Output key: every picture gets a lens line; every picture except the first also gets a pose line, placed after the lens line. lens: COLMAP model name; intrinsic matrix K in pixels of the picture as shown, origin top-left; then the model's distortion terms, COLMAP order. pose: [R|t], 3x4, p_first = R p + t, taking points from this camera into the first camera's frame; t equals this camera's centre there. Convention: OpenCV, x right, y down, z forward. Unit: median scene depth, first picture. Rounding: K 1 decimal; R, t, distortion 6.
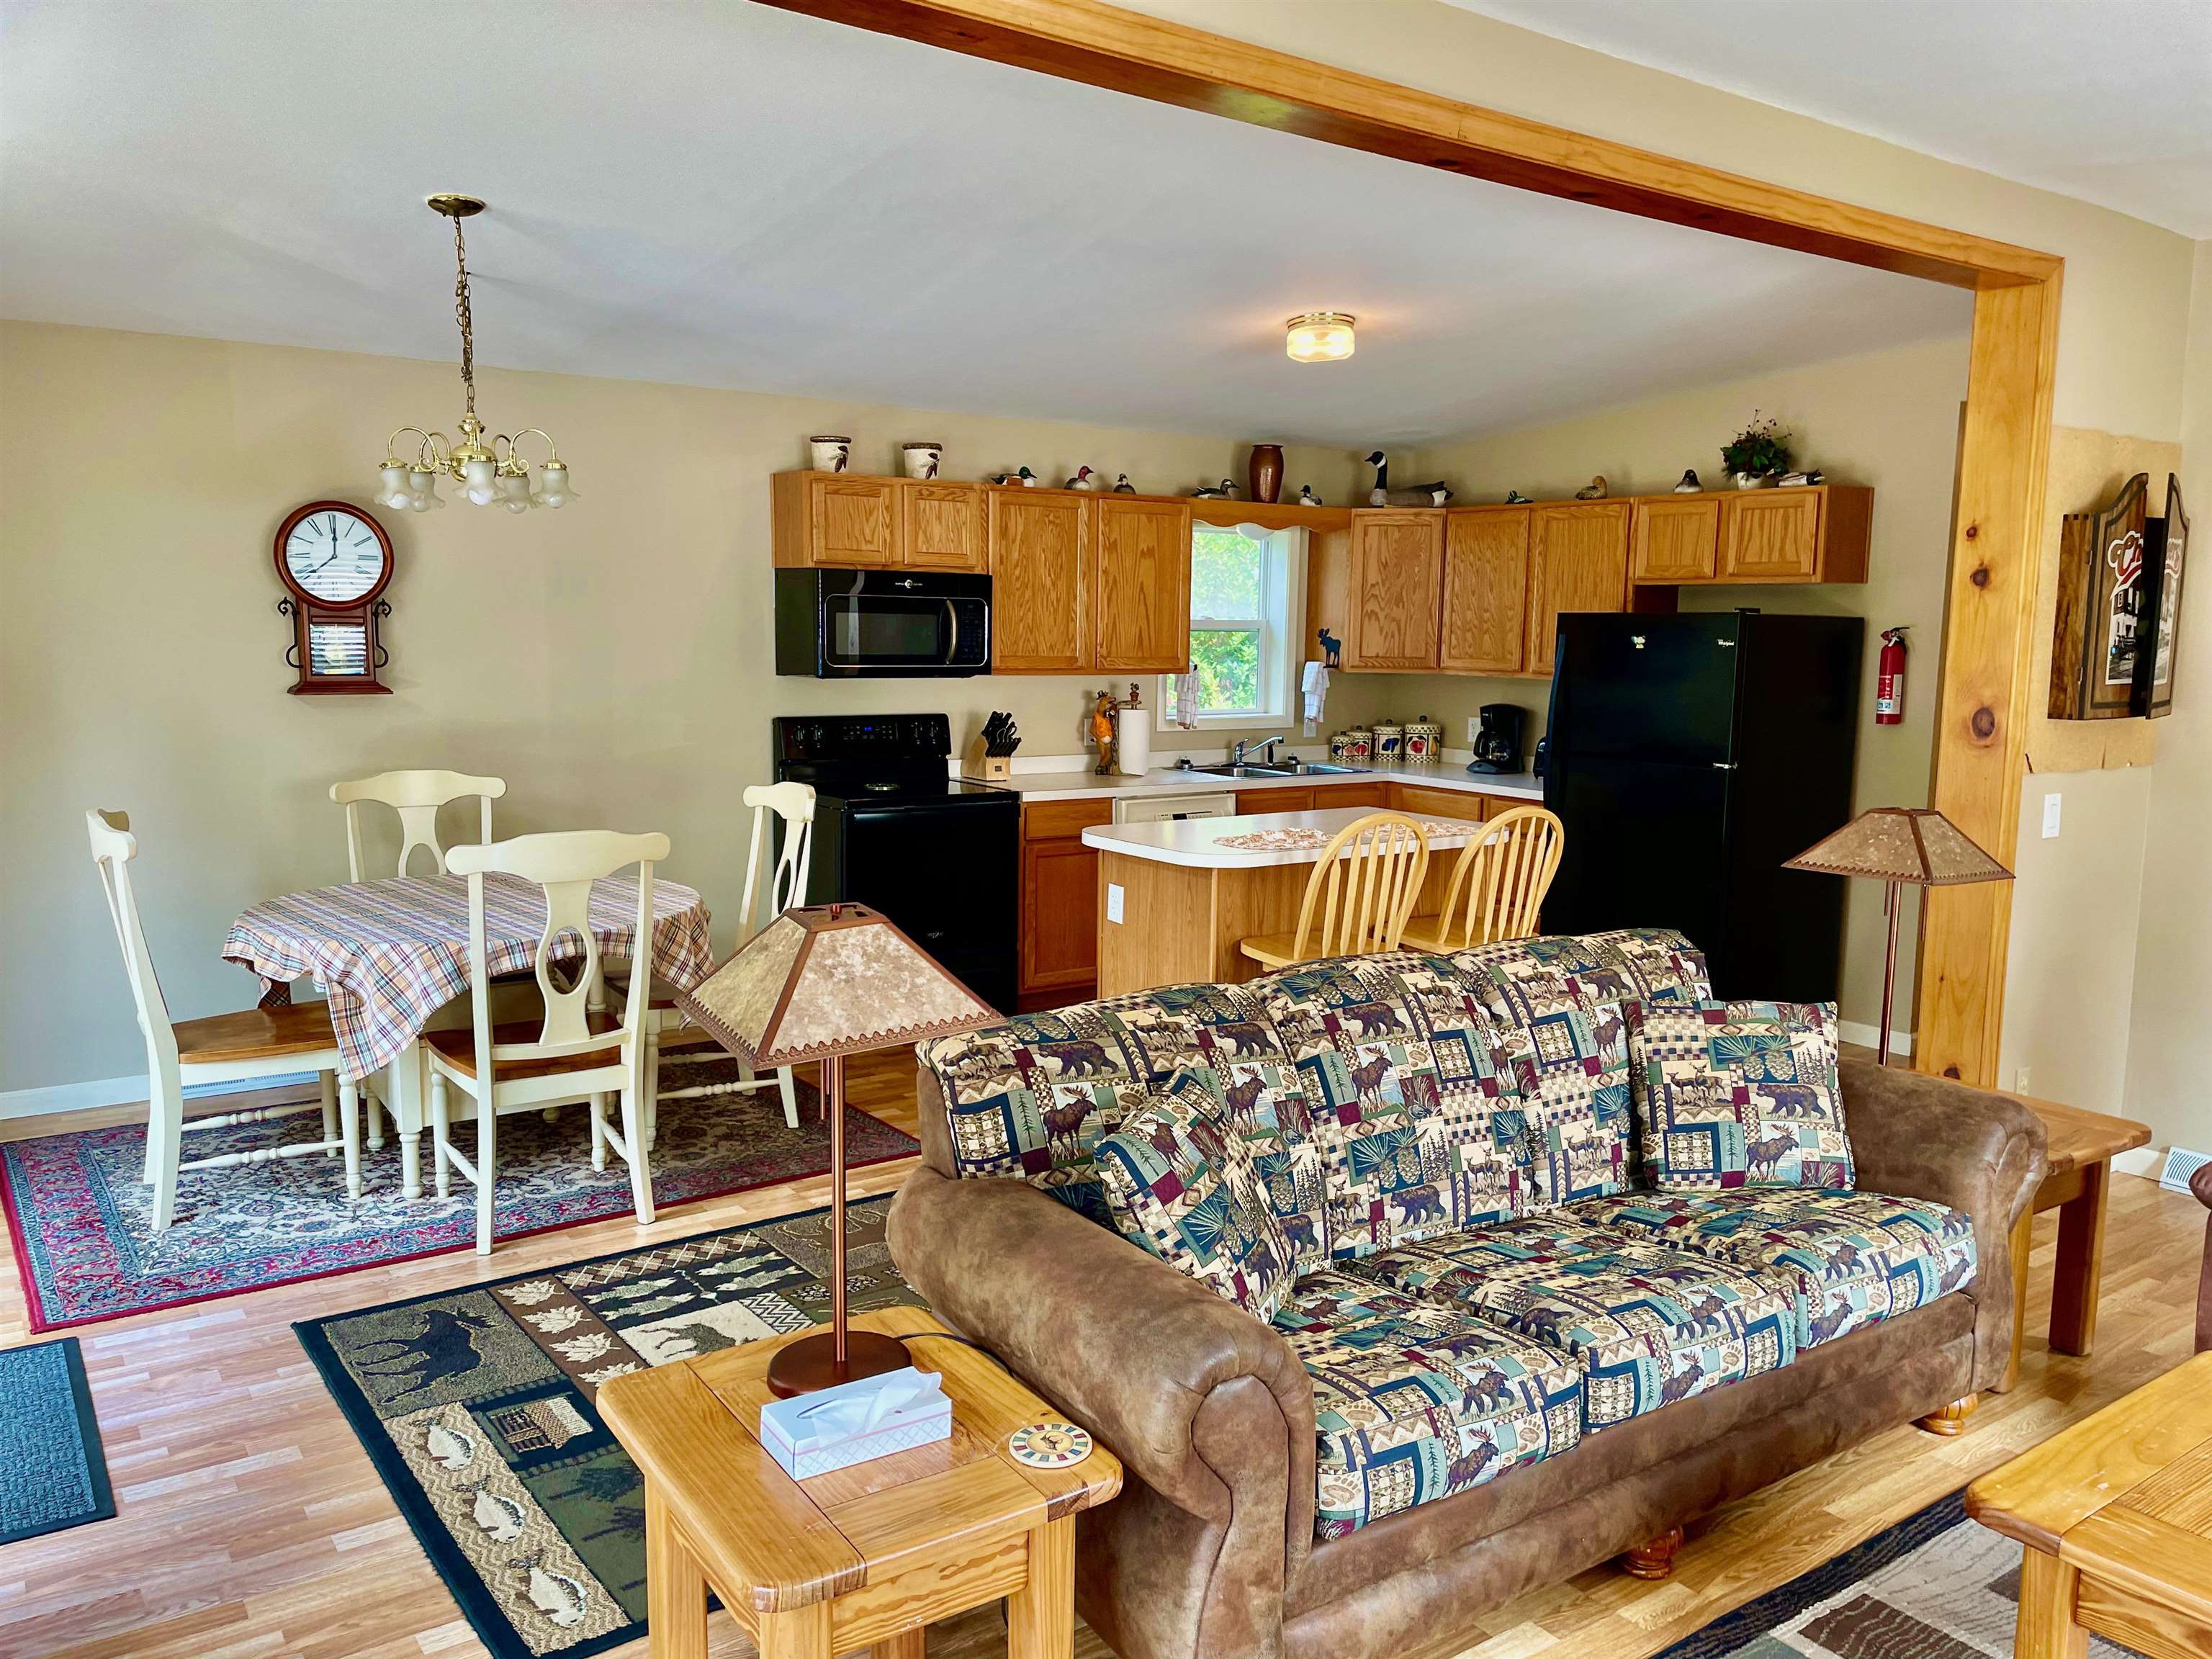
lens RADIAL K [[1662.7, 0, 1125.2], [0, 1662.7, 838.7], [0, 0, 1]] dist [0.094914, -0.122989]
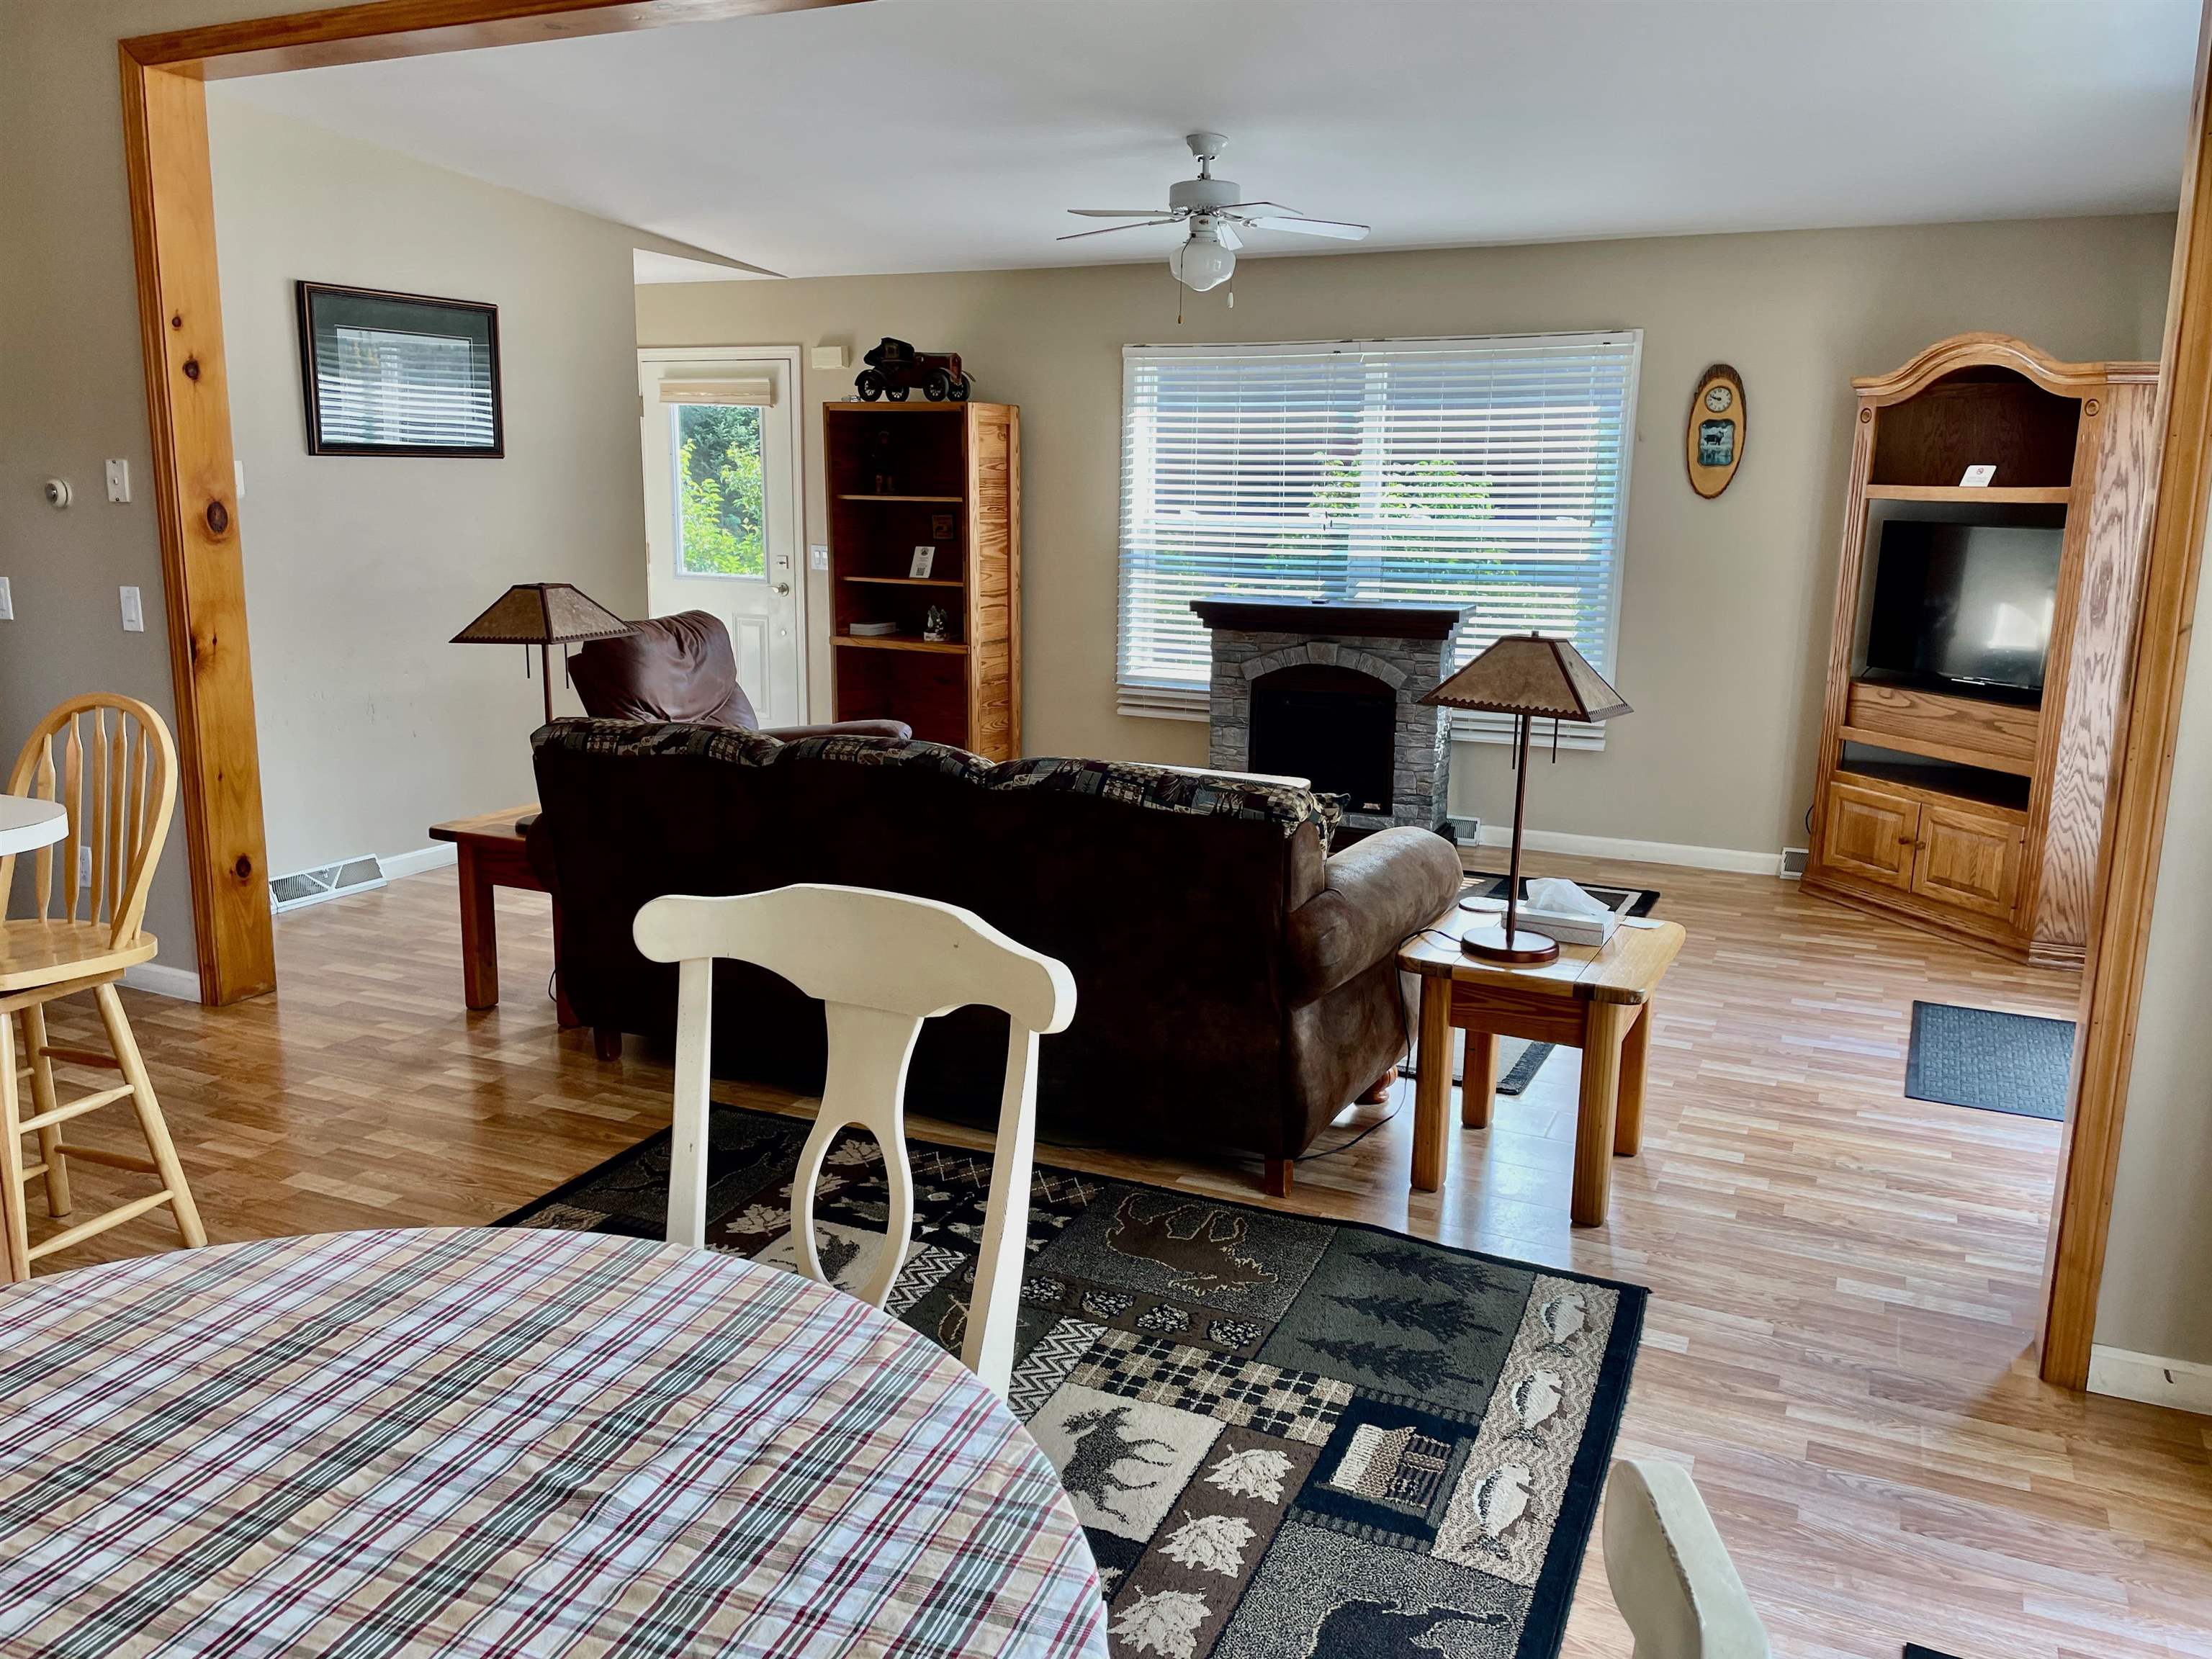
lens RADIAL K [[1662.7, 0, 1101.6], [0, 1662.7, 806.1], [0, 0, 1]] dist [0.094914, -0.122989]
pose [[-0.489464, -0.185909, 0.851976, -0.595979], [0.089365, 0.961173, 0.261077, -0.108995], [-0.867433, 0.203925, -0.453845, 0.945178]]
